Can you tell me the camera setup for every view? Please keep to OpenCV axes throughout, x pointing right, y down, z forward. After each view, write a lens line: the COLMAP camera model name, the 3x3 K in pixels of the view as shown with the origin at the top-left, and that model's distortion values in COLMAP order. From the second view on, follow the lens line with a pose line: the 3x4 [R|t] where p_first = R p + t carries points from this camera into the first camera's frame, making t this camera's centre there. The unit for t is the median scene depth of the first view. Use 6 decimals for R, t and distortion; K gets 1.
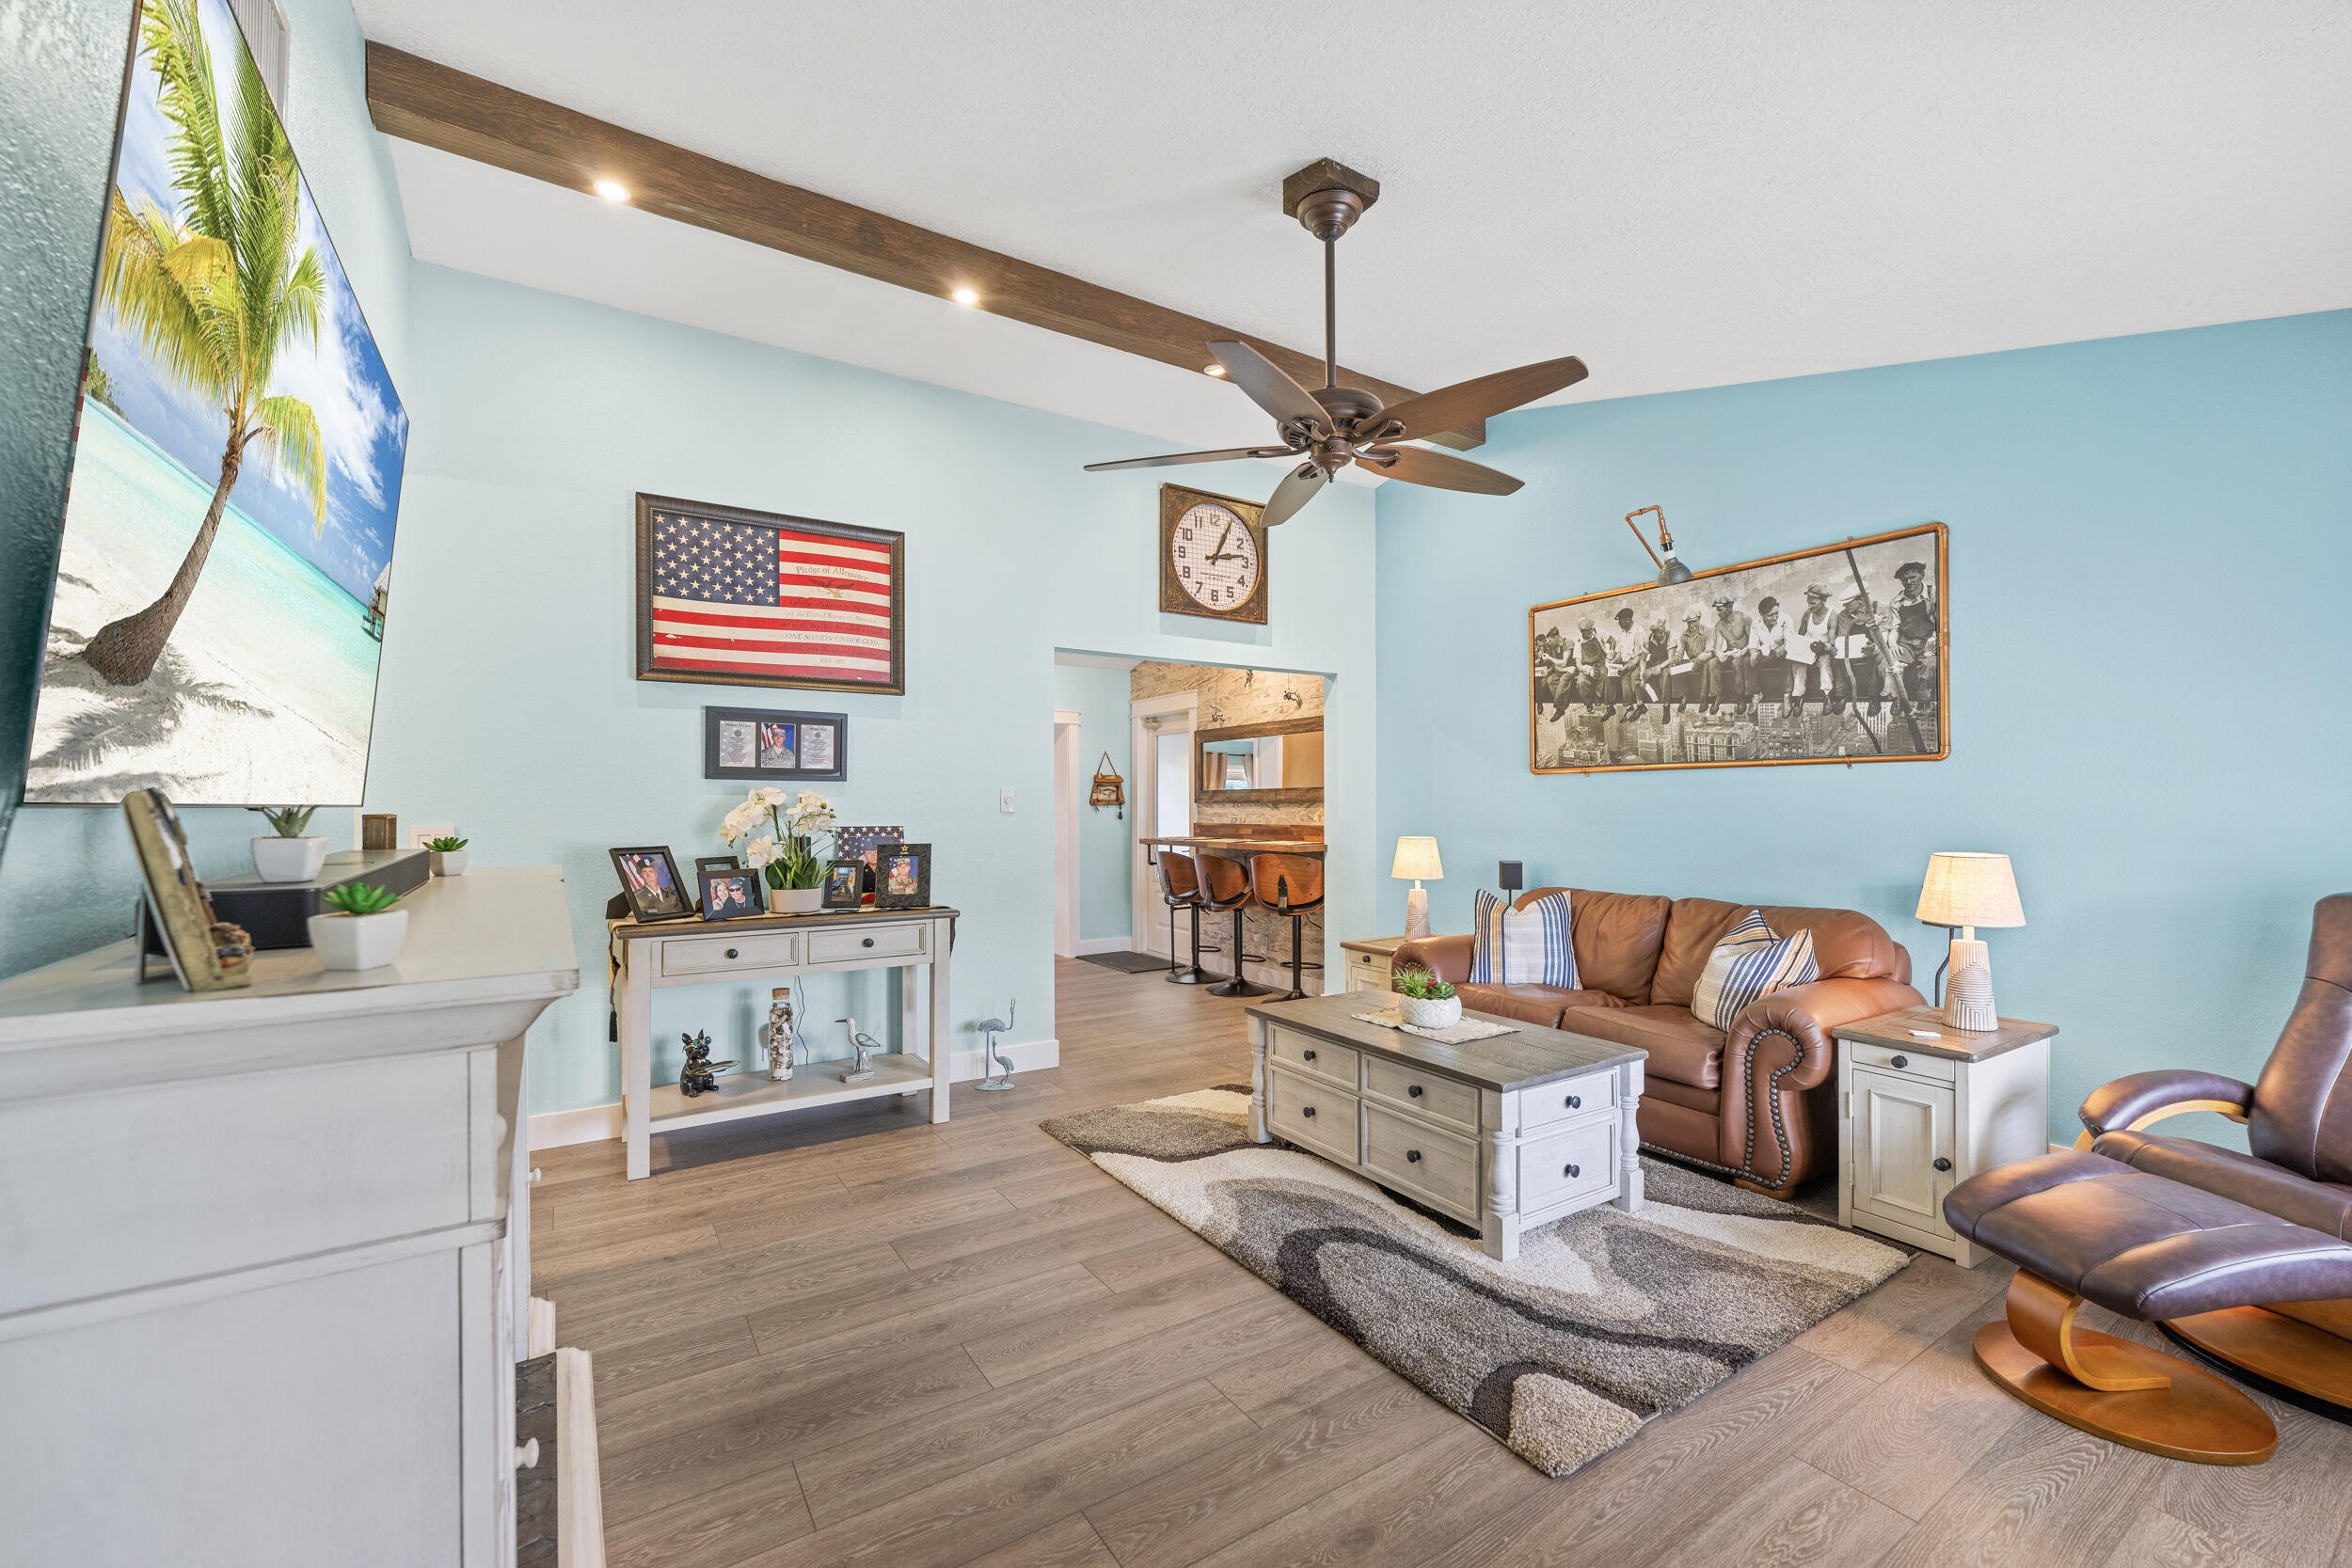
lens RADIAL K [[934.4, 0, 1173.1], [0, 934.4, 796.4], [0, 0, 1]] dist [-0.002843, 0.000314]
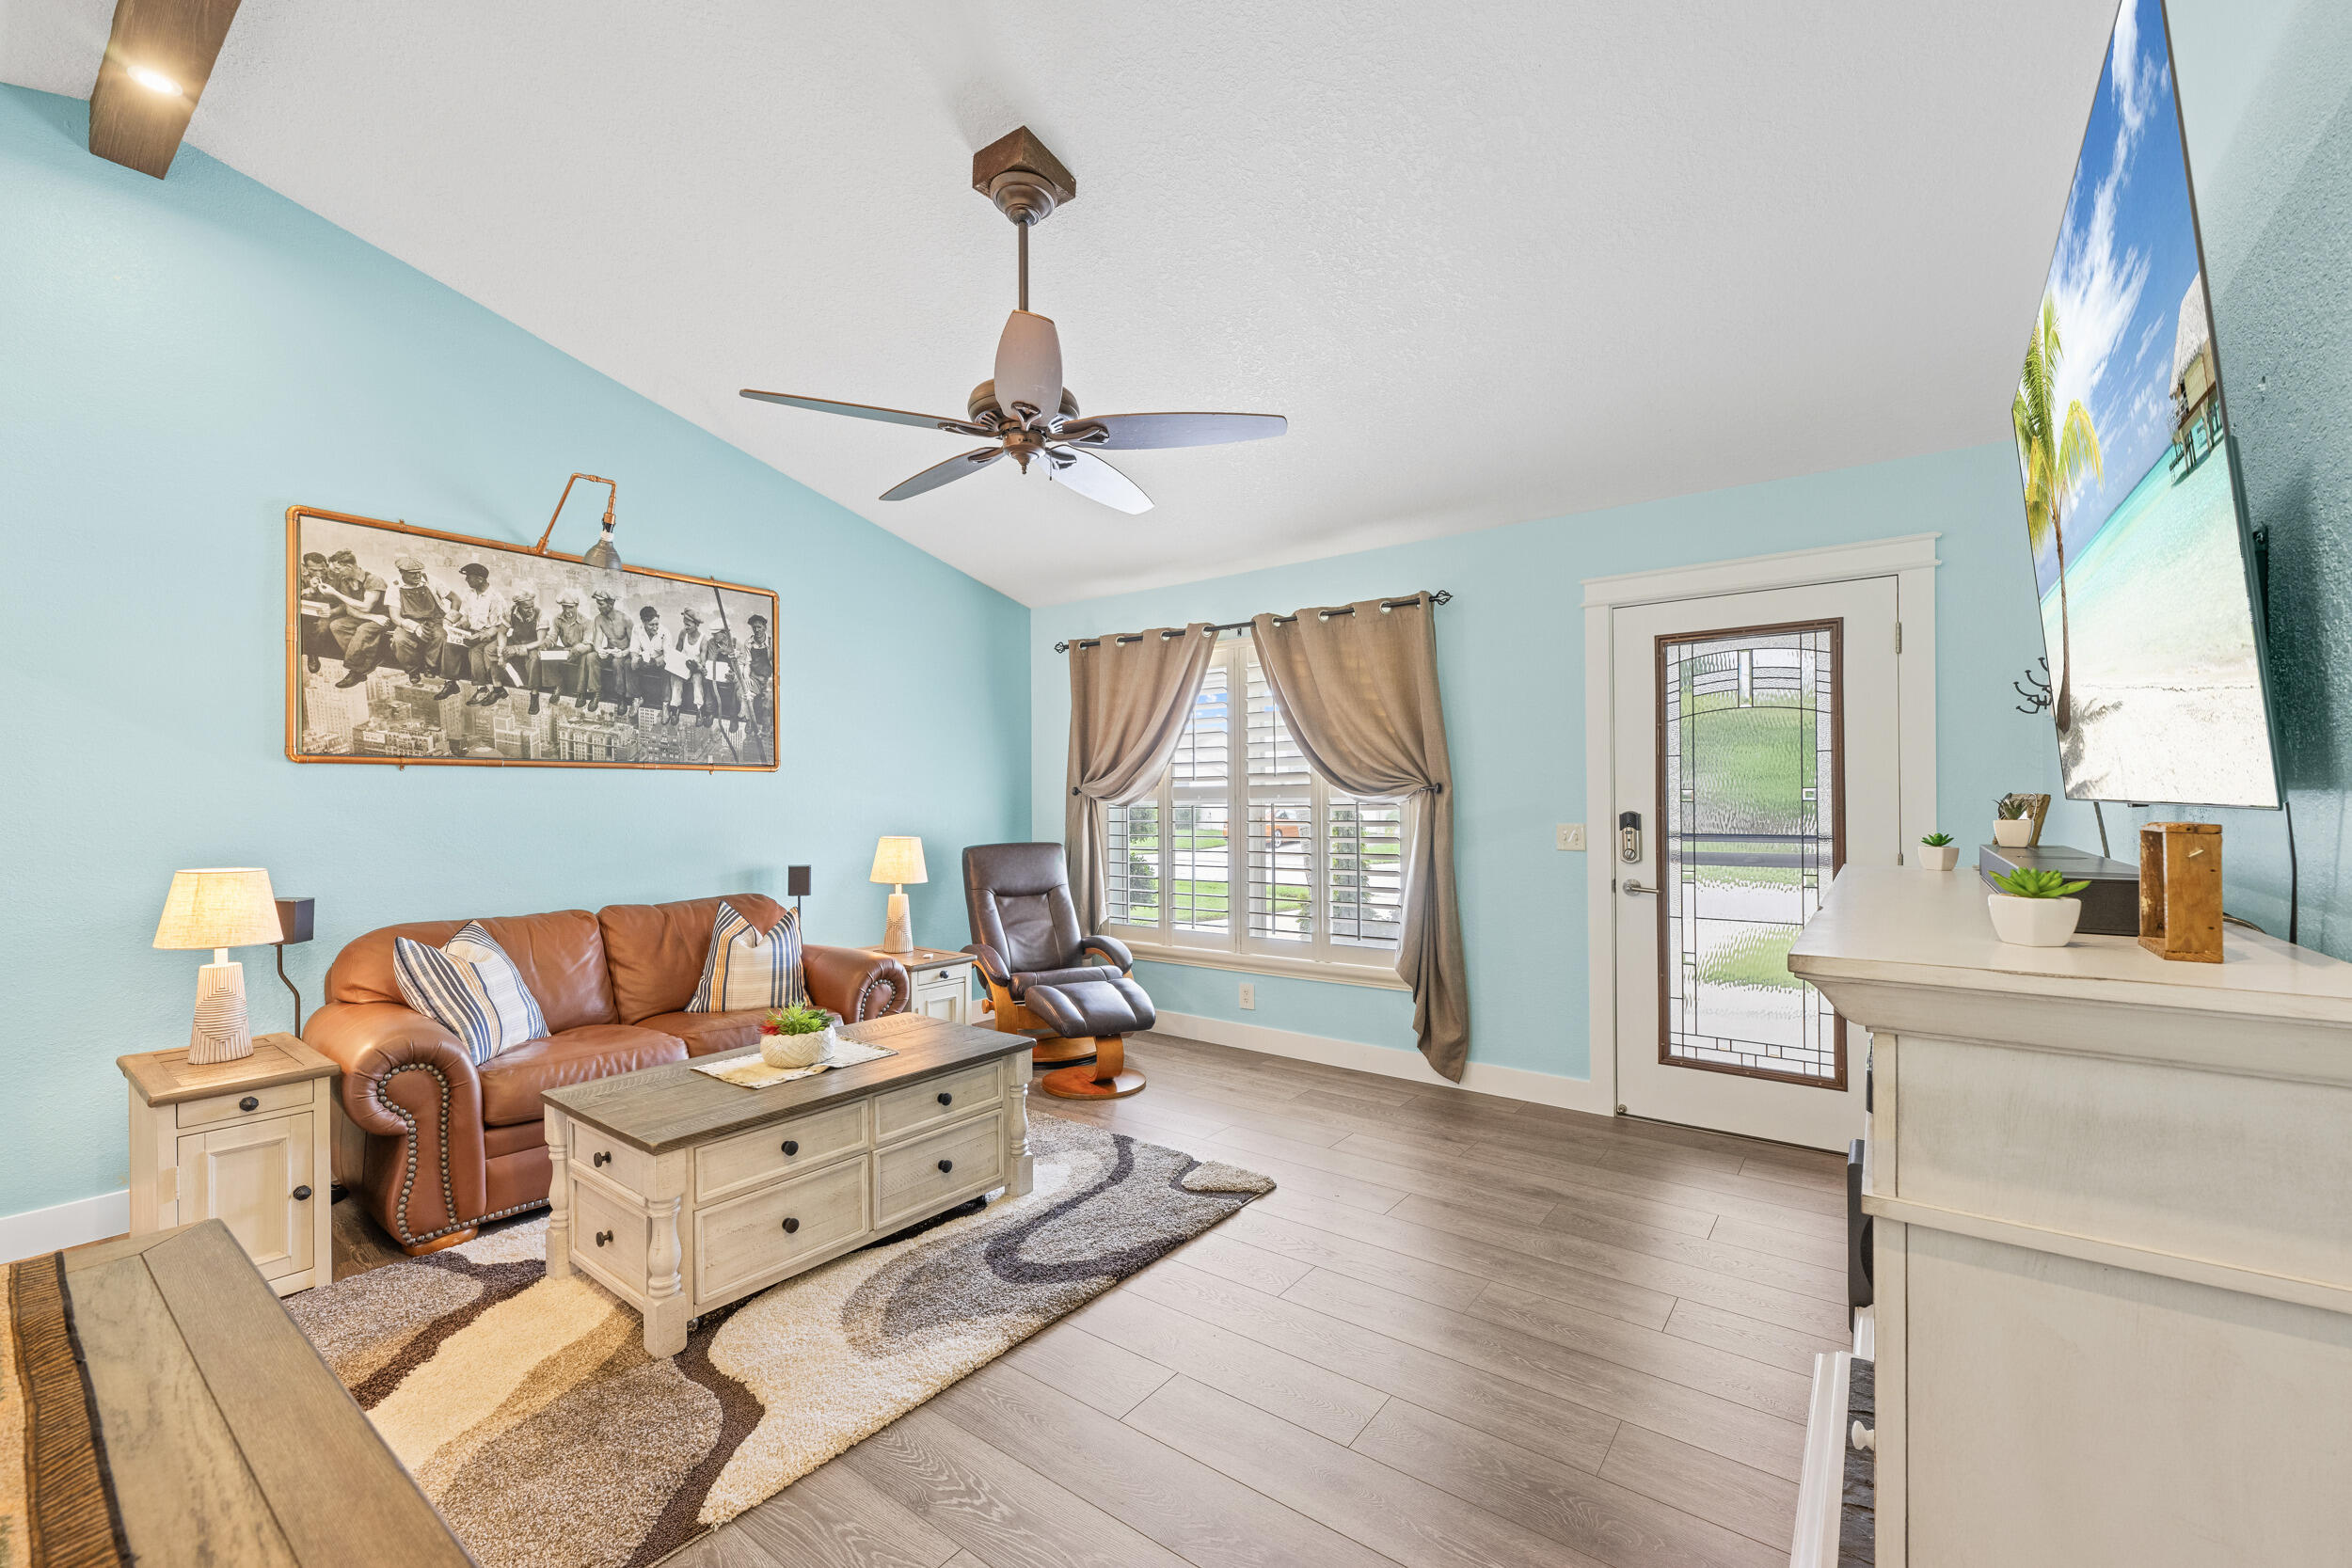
lens RADIAL K [[934.4, 0, 1185.8], [0, 934.4, 790.9], [0, 0, 1]] dist [-0.002843, 0.000314]
pose [[-0.336310, 0.015549, 0.941623, -0.525553], [0.001870, 0.999873, -0.015843, 0.008712], [-0.941749, -0.003568, -0.336296, 0.771195]]
